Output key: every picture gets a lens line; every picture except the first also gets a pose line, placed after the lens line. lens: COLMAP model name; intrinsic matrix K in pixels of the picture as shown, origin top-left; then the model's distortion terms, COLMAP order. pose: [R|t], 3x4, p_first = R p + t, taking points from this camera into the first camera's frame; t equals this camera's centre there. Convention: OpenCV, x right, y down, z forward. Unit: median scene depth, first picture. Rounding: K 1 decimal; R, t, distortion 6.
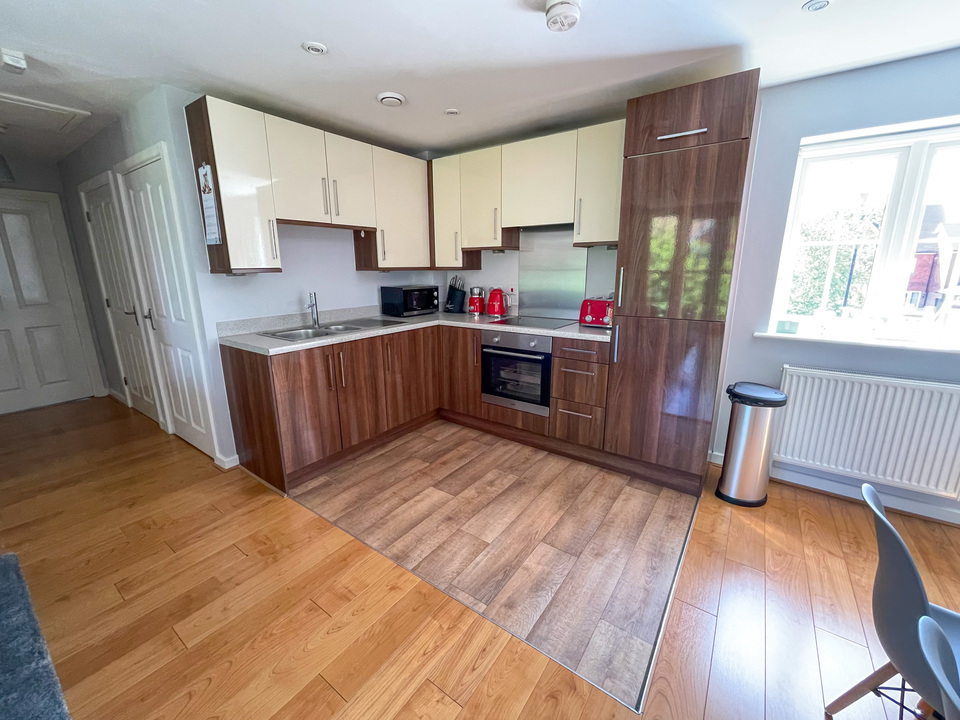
lens RADIAL K [[393.8, 0, 477.4], [0, 393.8, 357.3], [0, 0, 1]] dist [-0.001329, -0.000212]
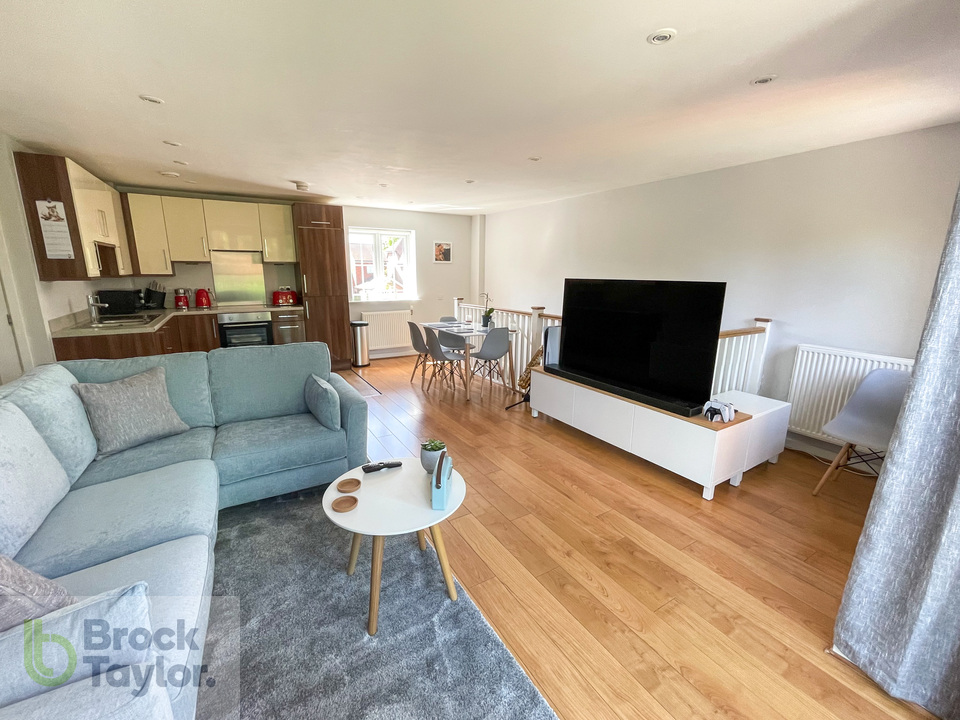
lens RADIAL K [[398.7, 0, 478.6], [0, 398.7, 356.9], [0, 0, 1]] dist [0.000542, 0.000343]
pose [[0.396701, -0.190075, 0.898053, -1.263216], [0.198025, 0.973012, 0.118465, 0.140143], [-0.896334, 0.130842, 0.423634, -0.726944]]
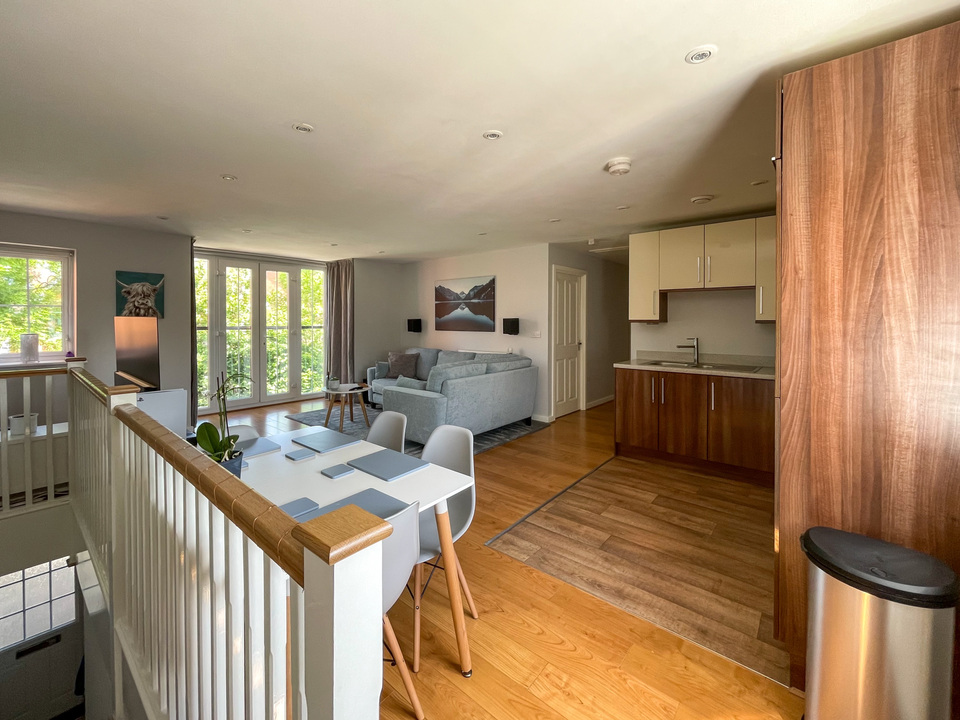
lens RADIAL K [[398.1, 0, 479.0], [0, 398.1, 324.8], [0, 0, 1]] dist [-0.001095, 0.000147]
pose [[-0.076001, 0.014413, -0.997004, 1.147981], [-0.227554, 0.973258, 0.031416, -0.096542], [0.970795, 0.229260, -0.070689, 0.425955]]
